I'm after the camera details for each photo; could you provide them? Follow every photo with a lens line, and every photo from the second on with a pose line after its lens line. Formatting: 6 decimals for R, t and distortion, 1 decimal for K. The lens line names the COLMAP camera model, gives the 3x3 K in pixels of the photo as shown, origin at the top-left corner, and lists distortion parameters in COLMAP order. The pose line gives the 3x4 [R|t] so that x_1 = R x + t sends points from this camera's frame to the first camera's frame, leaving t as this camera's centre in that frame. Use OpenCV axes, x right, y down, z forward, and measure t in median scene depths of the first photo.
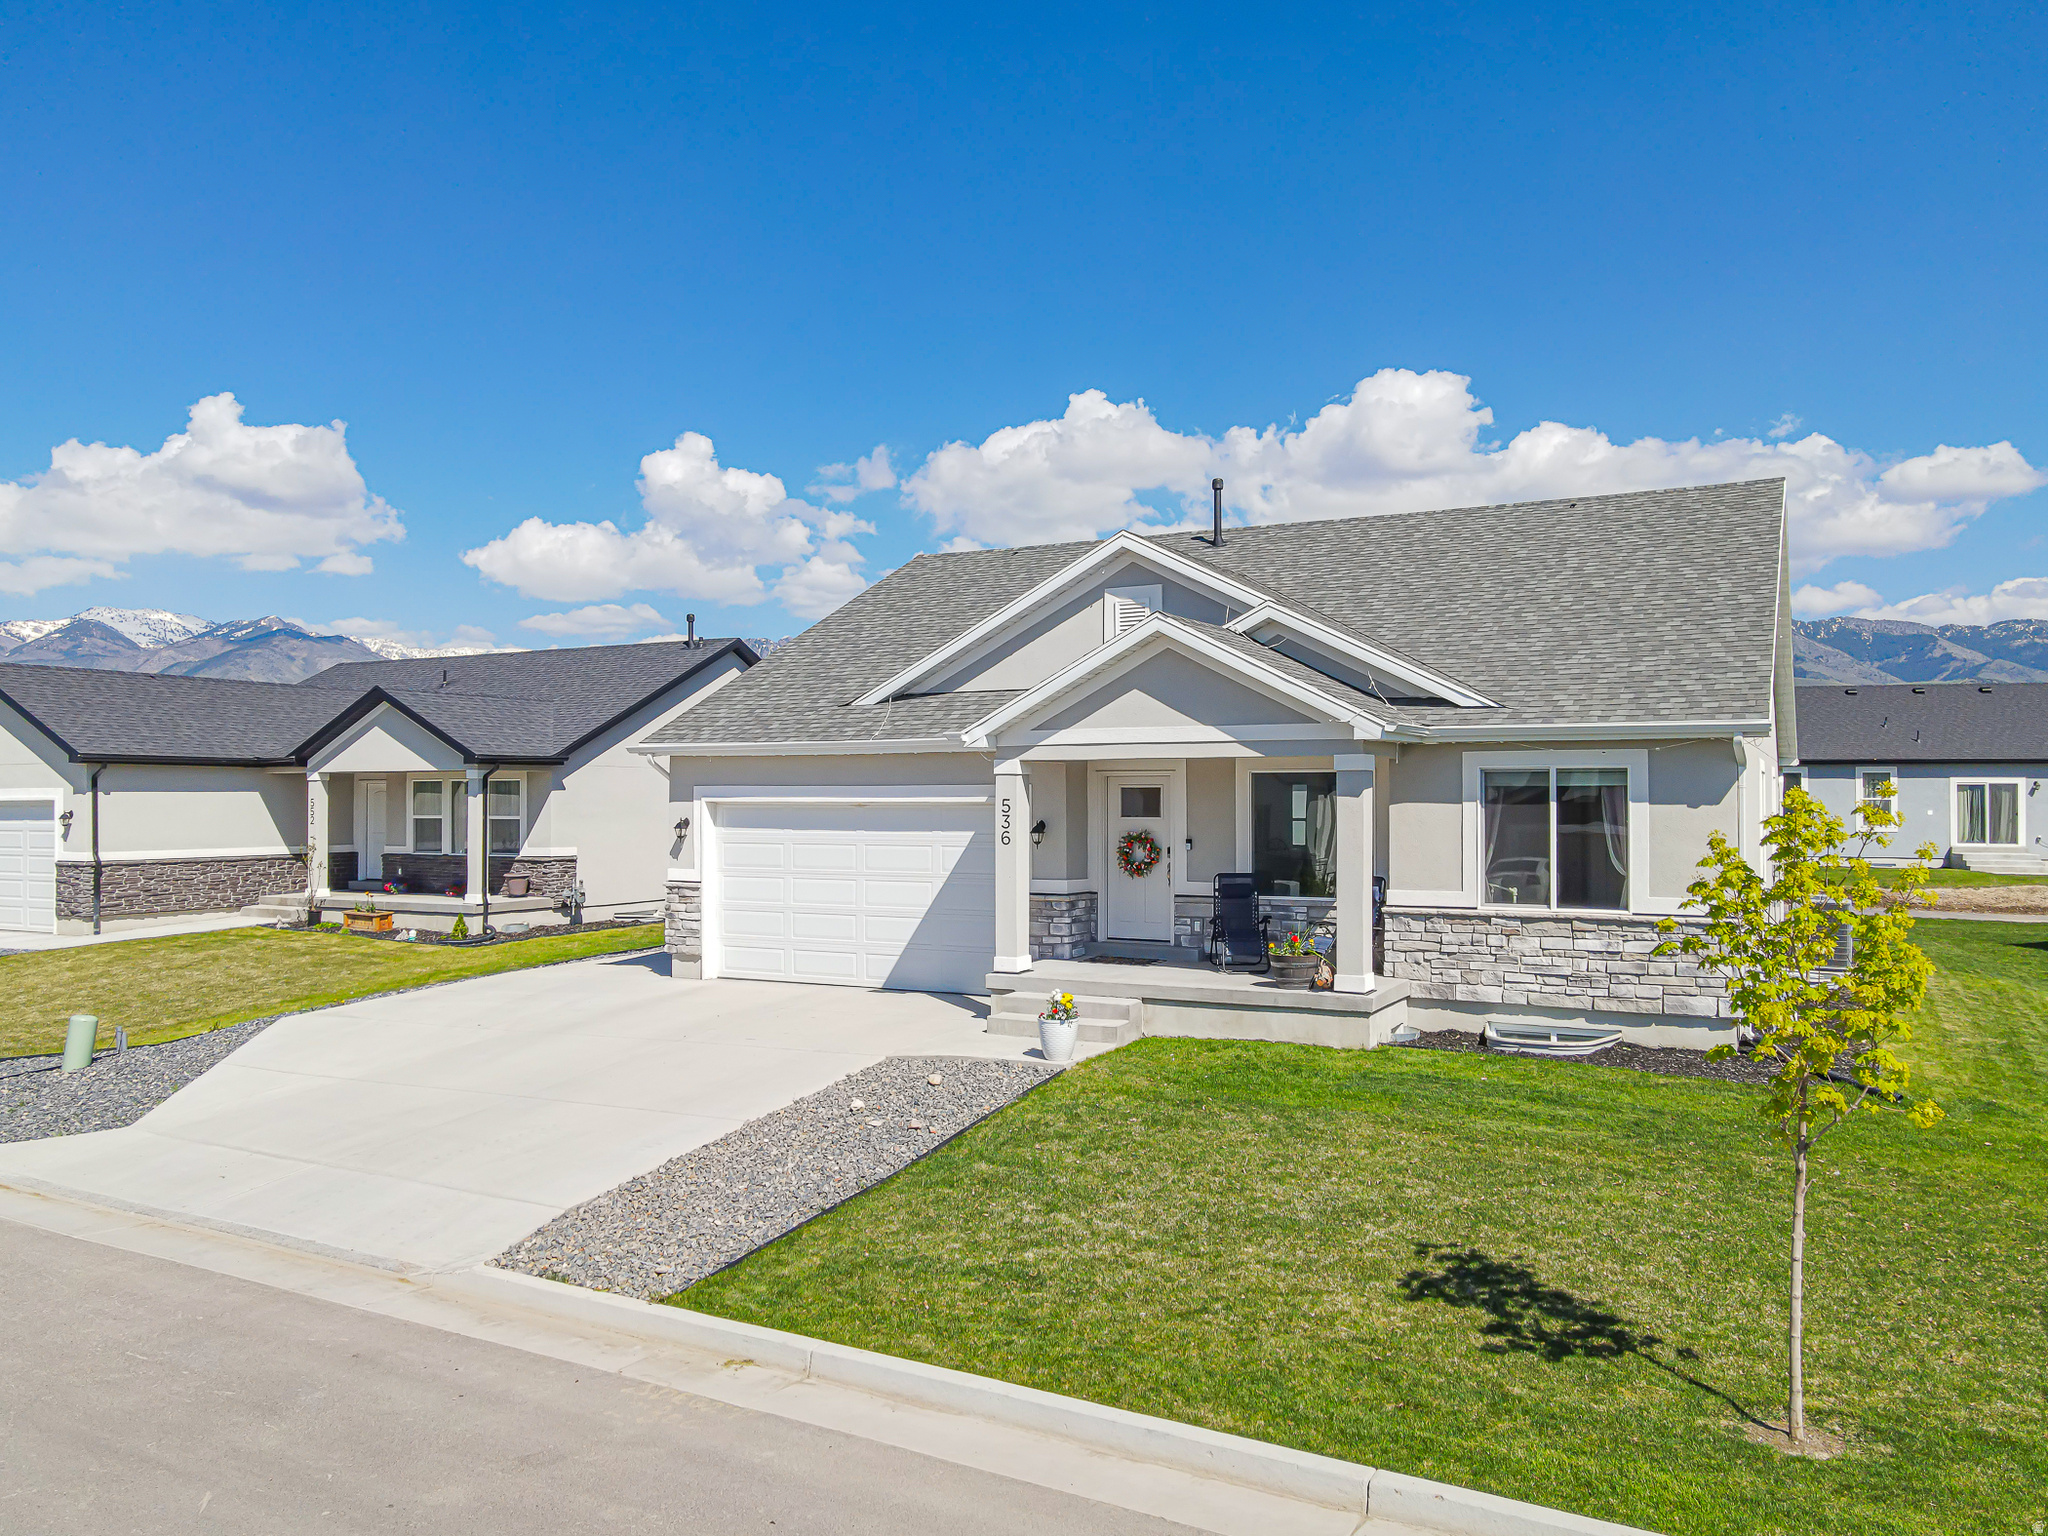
lens RADIAL K [[1505.0, 0, 1024.0], [0, 1505.0, 768.0], [0, 0, 1]] dist [-0.006831, 0.056765]
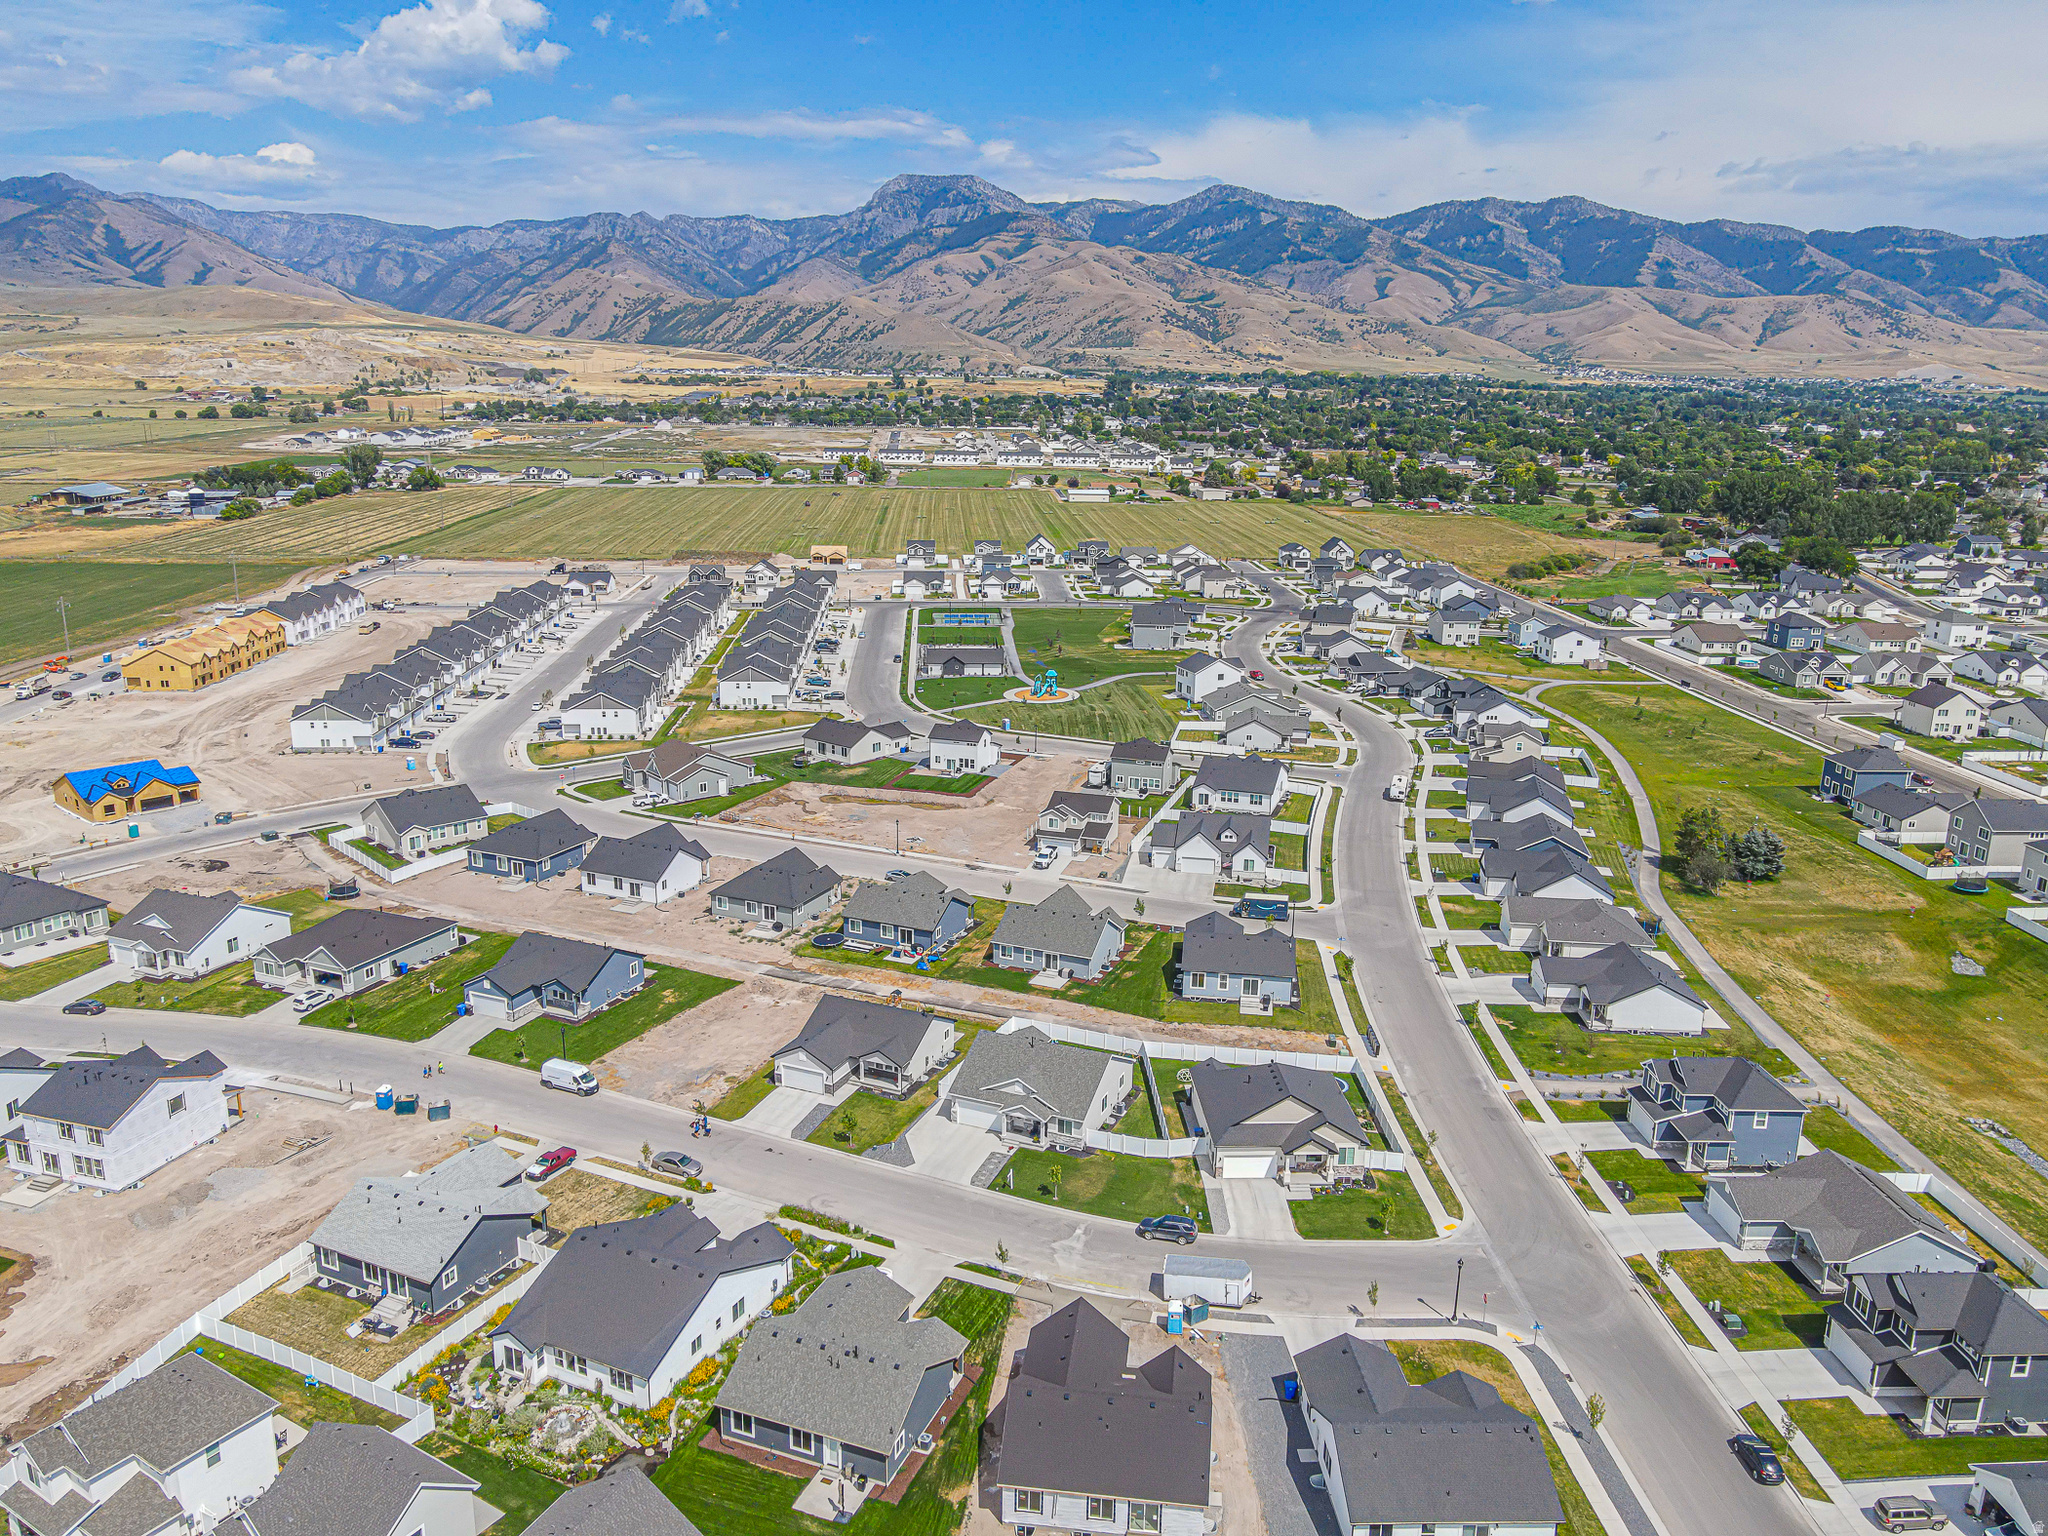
lens RADIAL K [[1505.0, 0, 1024.0], [0, 1505.0, 768.0], [0, 0, 1]] dist [-0.006831, 0.056765]
pose [[0.996765, -0.007624, 0.080006, -0.335168], [-0.013762, 0.964596, 0.263371, -2.492685], [-0.079181, -0.263620, 0.961371, -4.013241]]
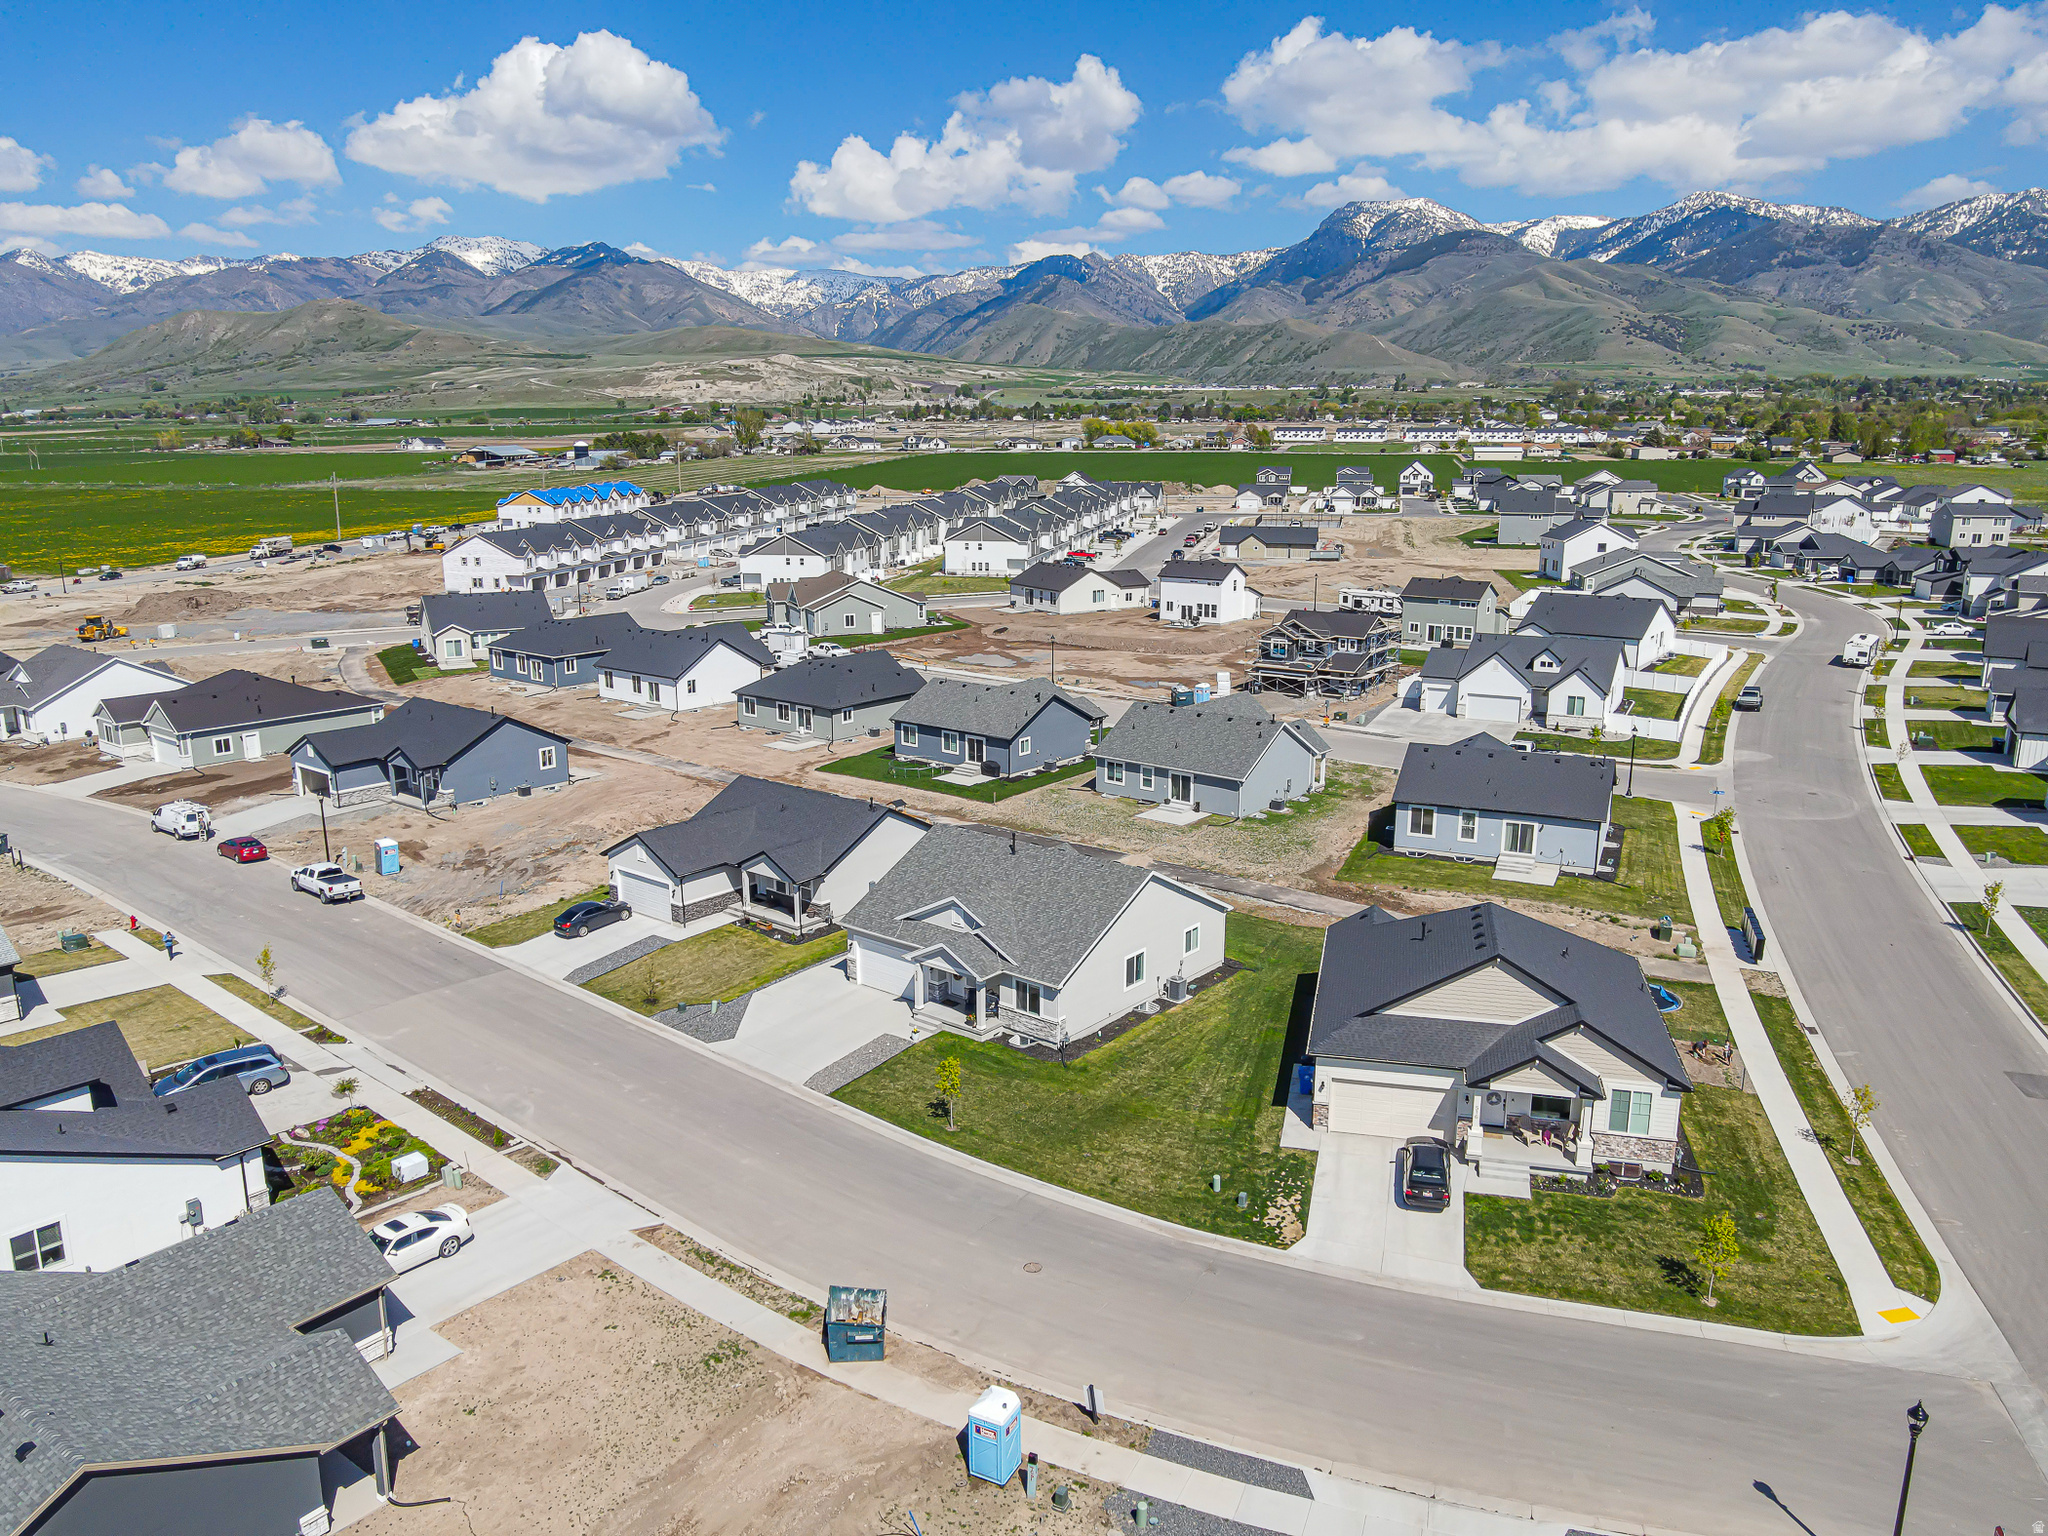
lens RADIAL K [[1505.0, 0, 1024.0], [0, 1505.0, 768.0], [0, 0, 1]] dist [-0.006831, 0.056765]
pose [[0.979851, 0.042404, -0.195175, 0.666862], [0.006731, 0.969637, 0.244454, -0.960554], [0.199615, -0.240843, 0.949815, -1.730319]]
